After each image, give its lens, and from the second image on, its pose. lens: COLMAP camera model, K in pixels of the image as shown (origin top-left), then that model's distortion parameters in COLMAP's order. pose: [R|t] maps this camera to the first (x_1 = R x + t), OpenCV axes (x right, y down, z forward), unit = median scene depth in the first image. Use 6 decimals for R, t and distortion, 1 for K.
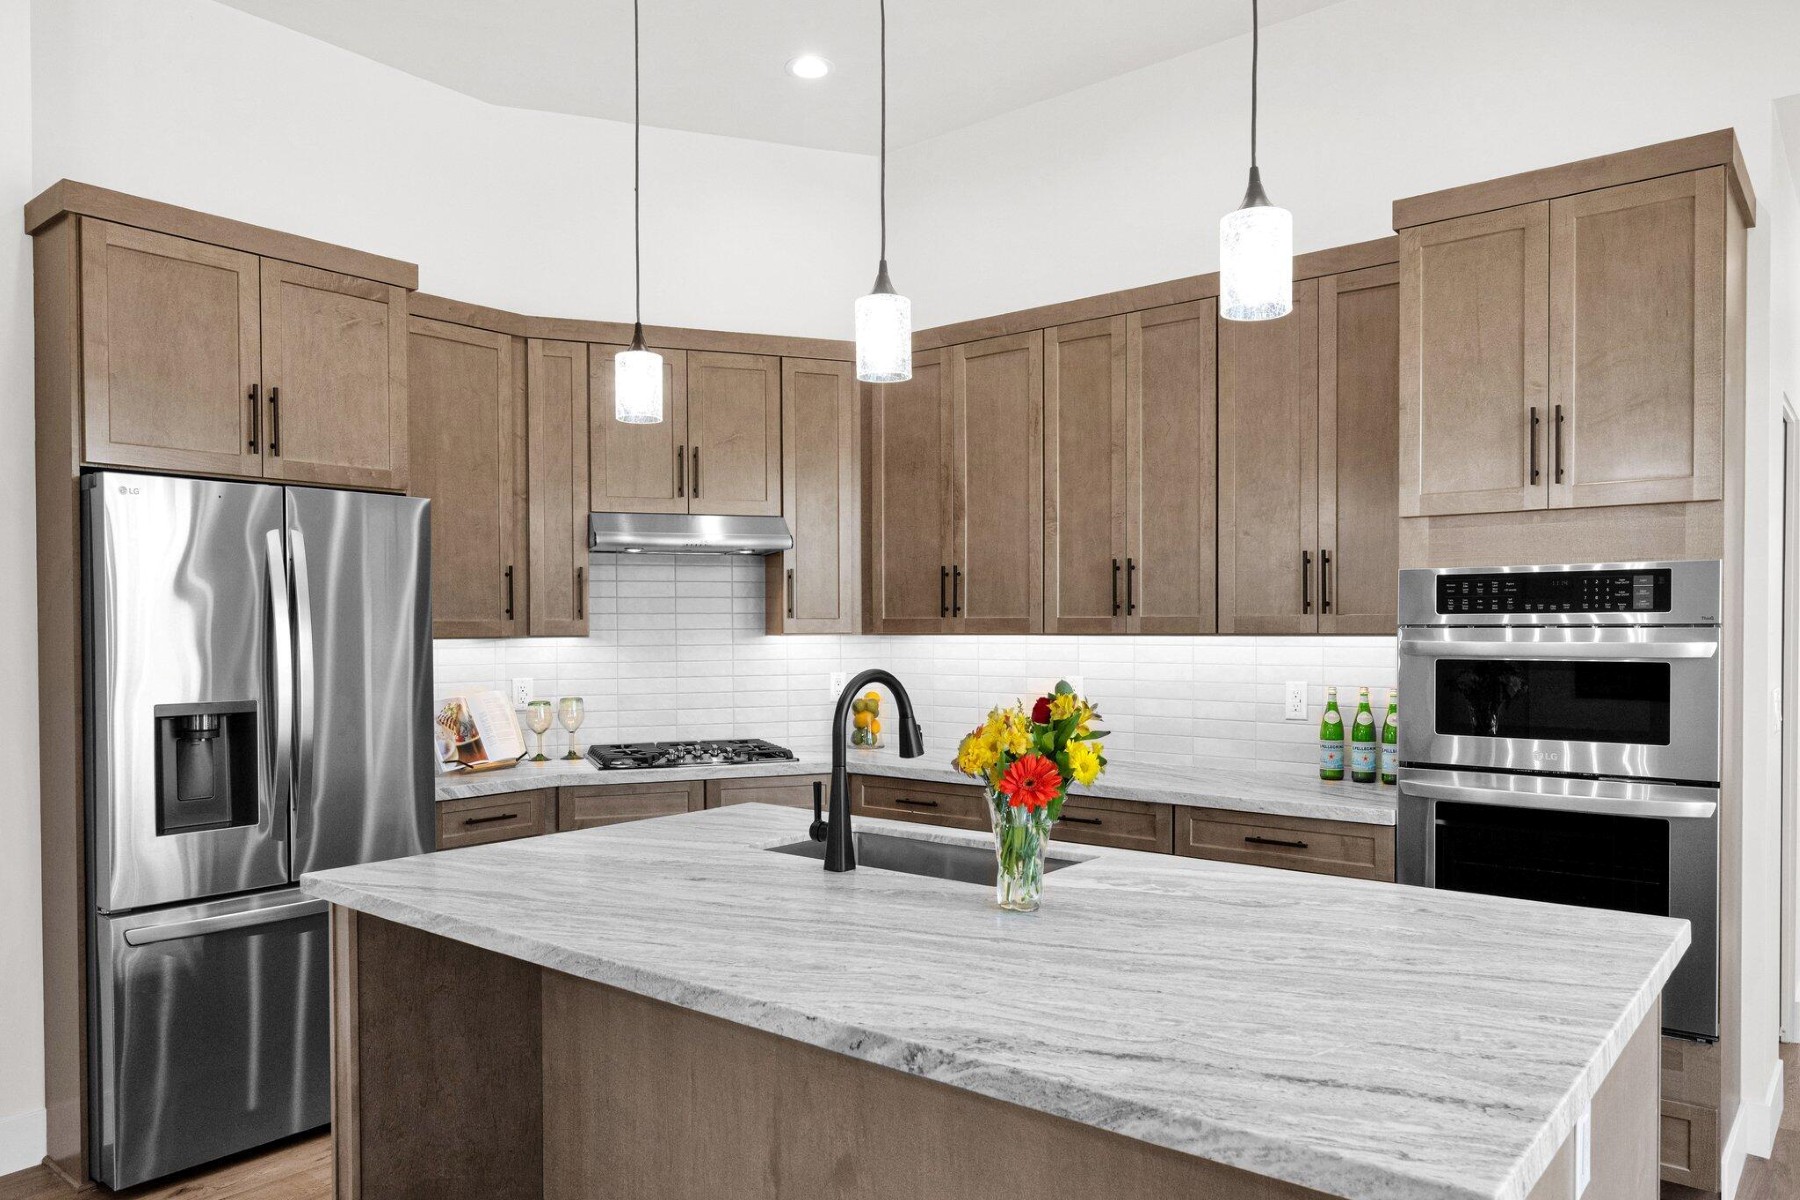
lens RADIAL K [[1202.1, 0, 900.5], [0, 1202.1, 641.5], [0, 0, 1]] dist [-0.011028, -0.002240]
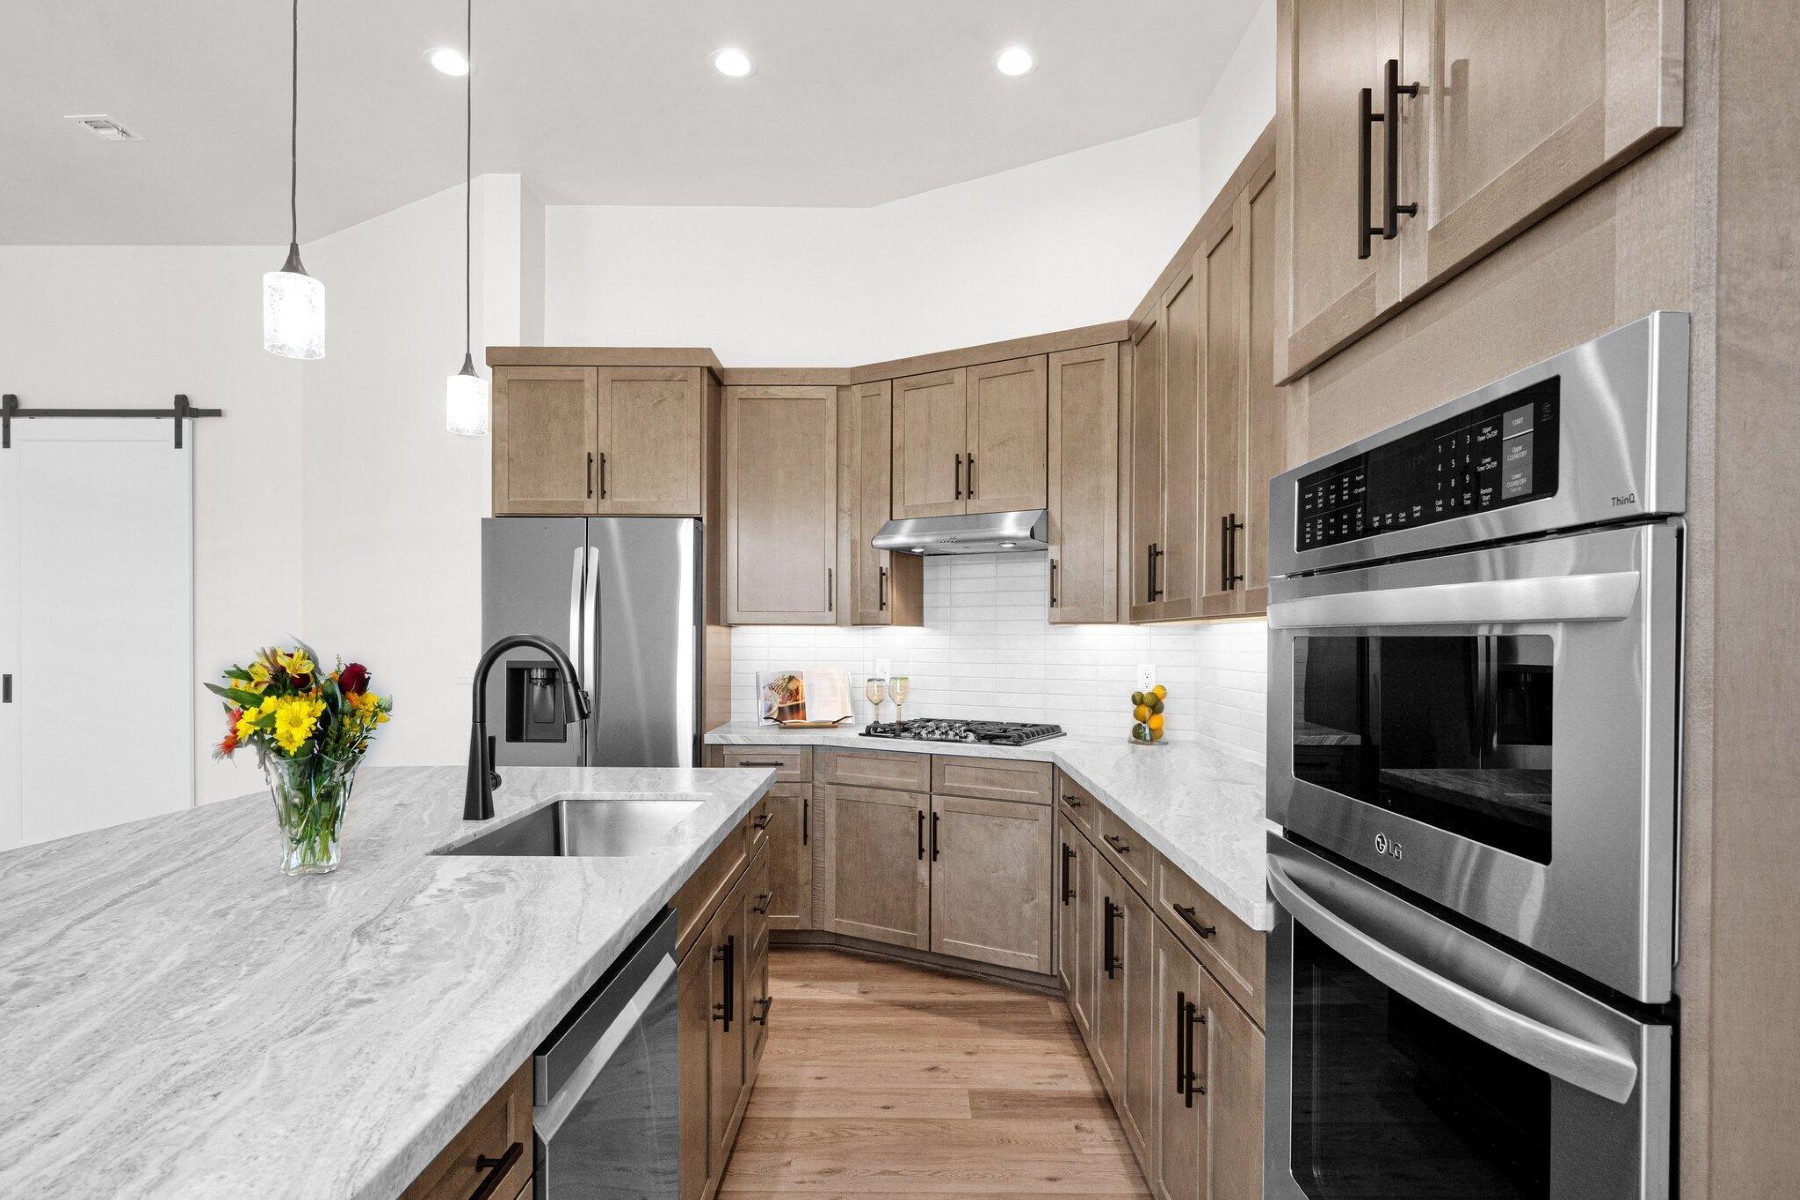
lens RADIAL K [[929.3, 0, 899.6], [0, 929.3, 640.8], [0, 0, 1]] dist [0.000033, -0.000184]
pose [[0.630461, 0.009151, -0.776167, 0.616992], [-0.018655, 0.999820, -0.003365, 0.019350], [0.775996, 0.016601, 0.630519, 0.565974]]
